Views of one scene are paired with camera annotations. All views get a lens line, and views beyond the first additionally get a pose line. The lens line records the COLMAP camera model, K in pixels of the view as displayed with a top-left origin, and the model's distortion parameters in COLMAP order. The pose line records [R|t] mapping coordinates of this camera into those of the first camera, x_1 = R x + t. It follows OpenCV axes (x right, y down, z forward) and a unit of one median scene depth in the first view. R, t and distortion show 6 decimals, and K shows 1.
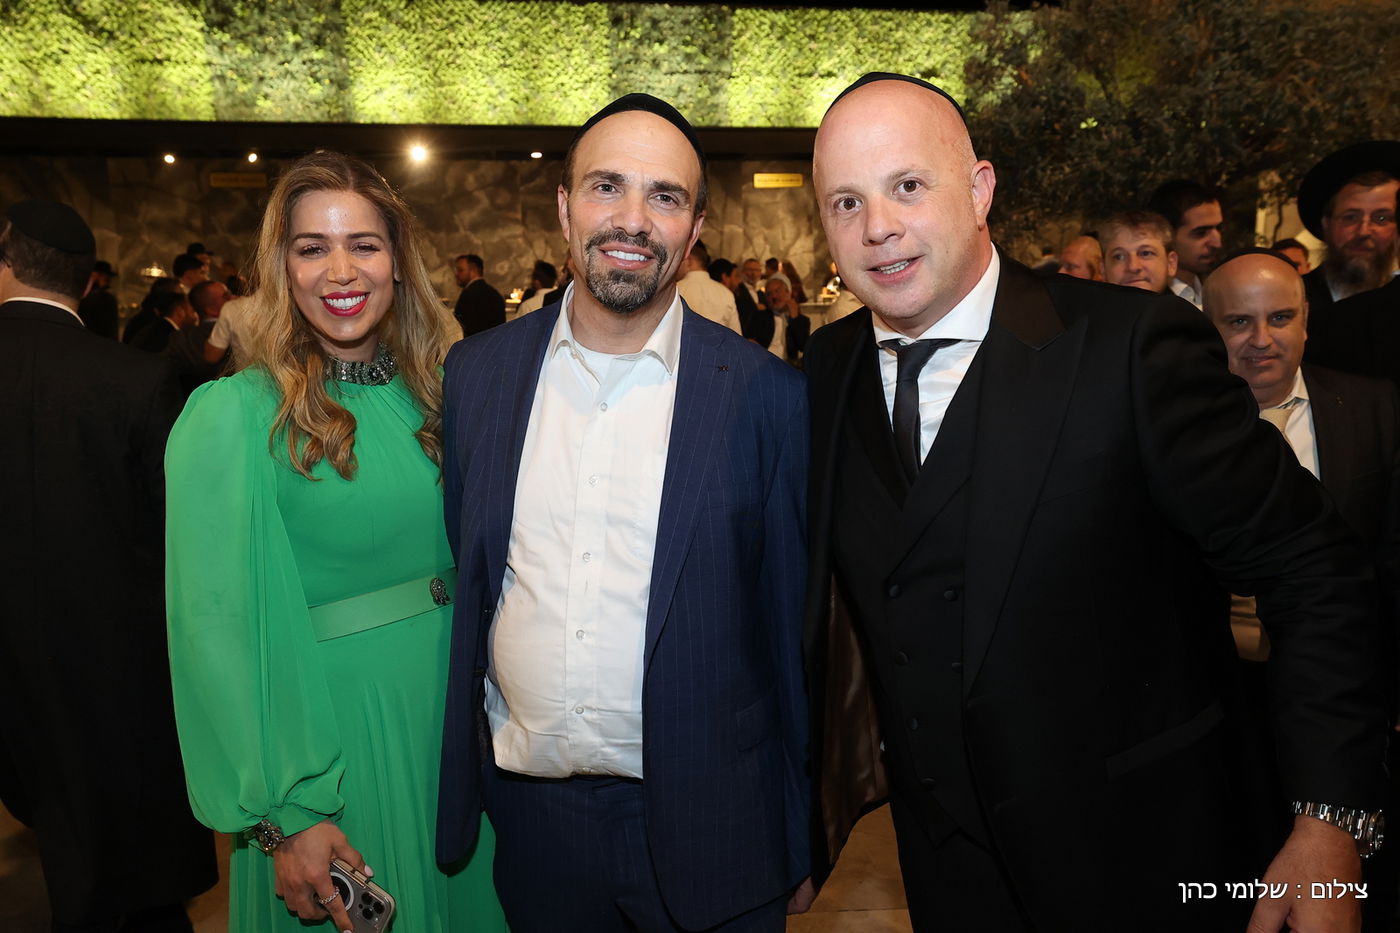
lens RADIAL K [[1096.9, 0, 701.0], [0, 1096.9, 449.4], [0, 0, 1]] dist [0.012416, 0.033782]
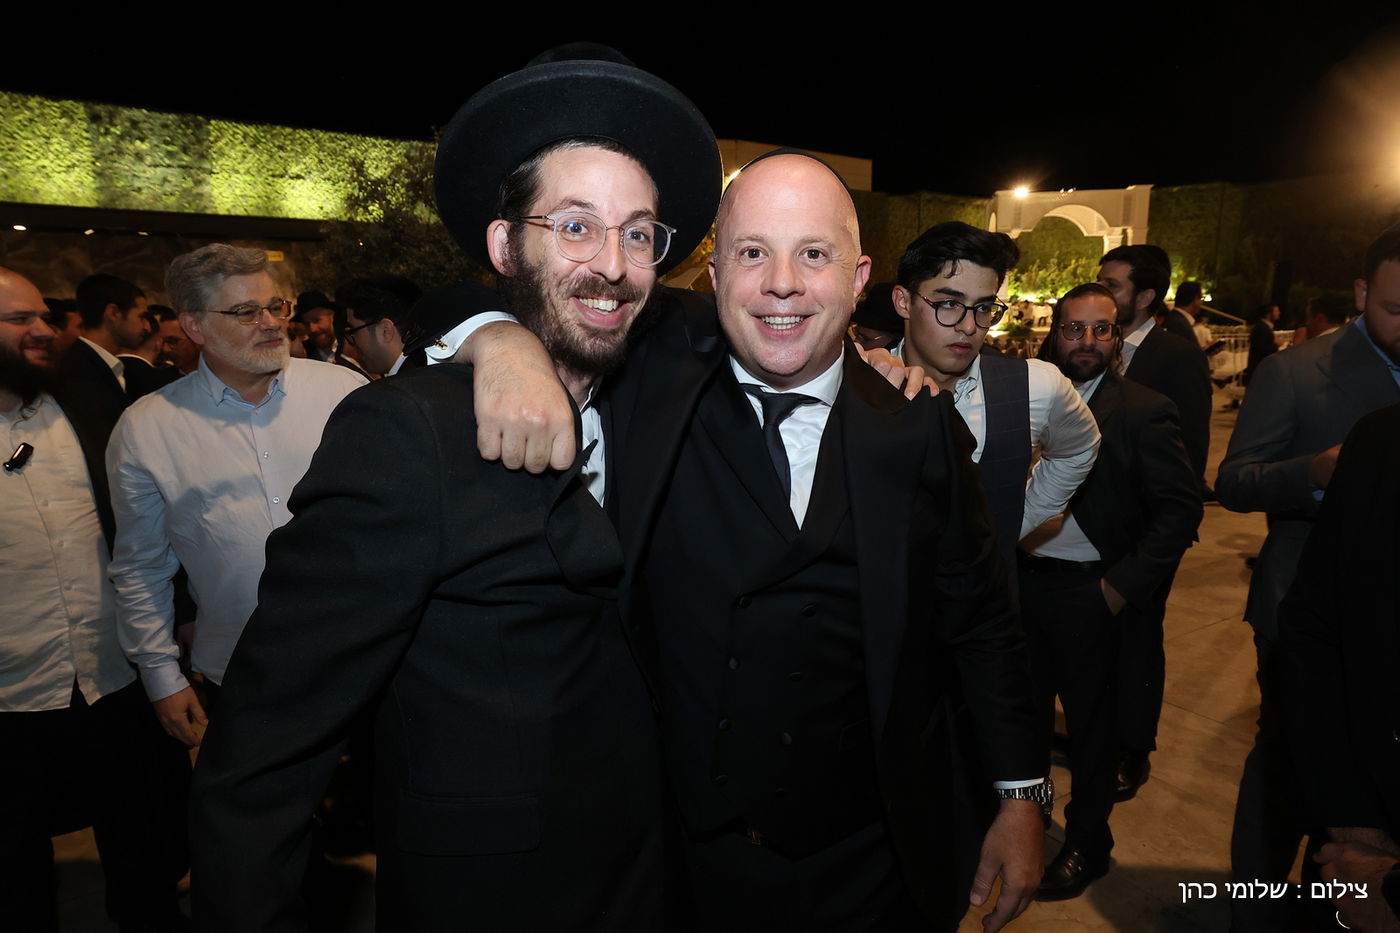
lens RADIAL K [[862.7, 0, 699.5], [0, 862.7, 465.5], [0, 0, 1]] dist [-0.006538, 0.032886]
pose [[0.882271, -0.081974, 0.463550, 0.033420], [0.079117, 0.996535, 0.025645, 0.016072], [-0.464047, 0.014049, 0.885699, -0.141181]]
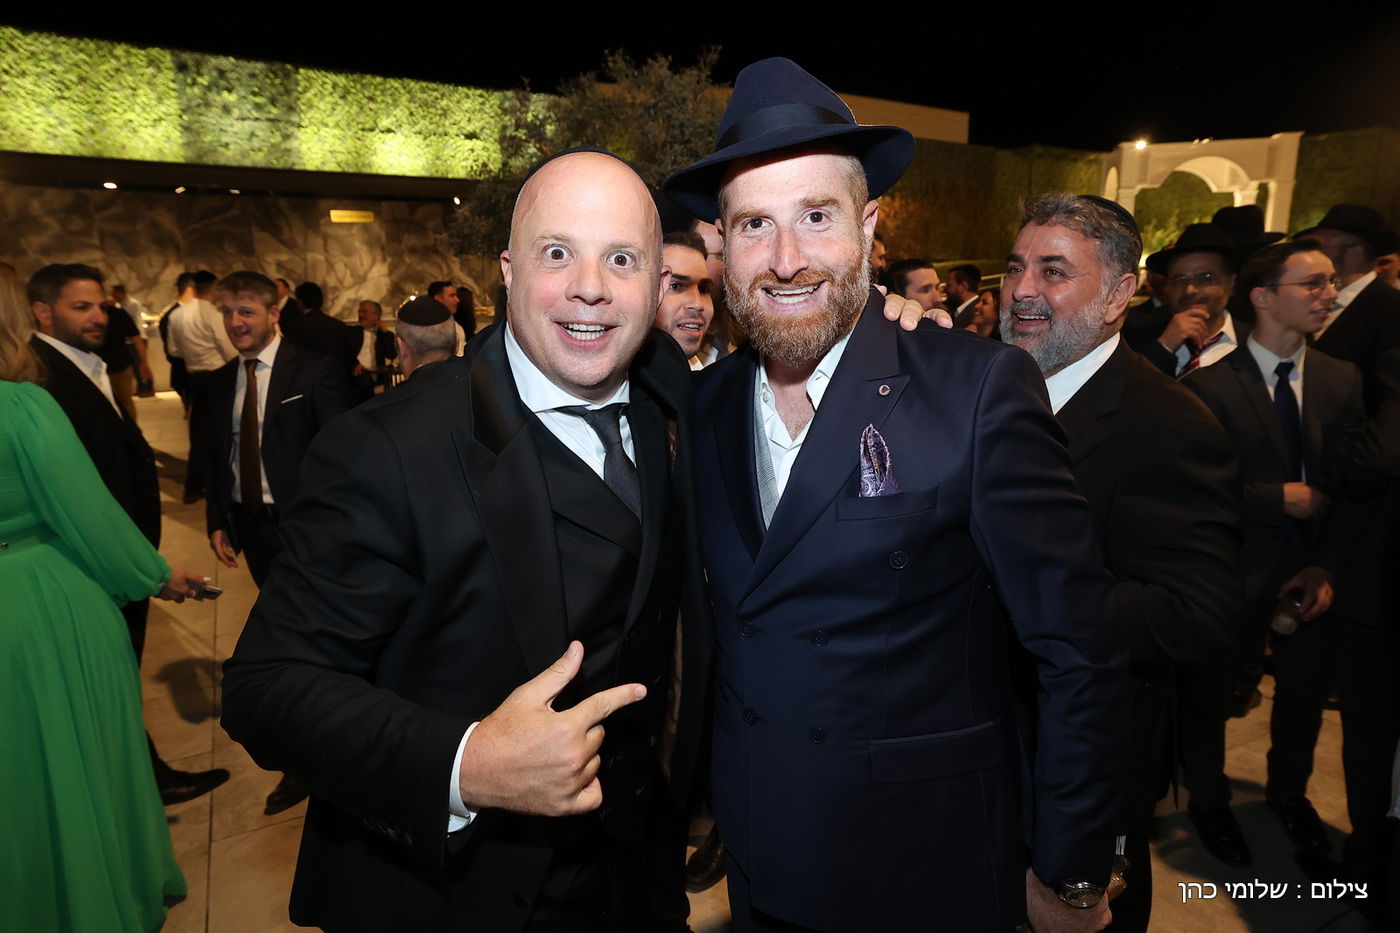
lens RADIAL K [[862.7, 0, 698.1], [0, 862.7, 459.2], [0, 0, 1]] dist [-0.006538, 0.032886]
pose [[0.903468, -0.088987, 0.419318, -0.008126], [0.074086, 0.995910, 0.051724, 0.000053], [-0.422205, -0.015666, 0.906365, -0.026458]]
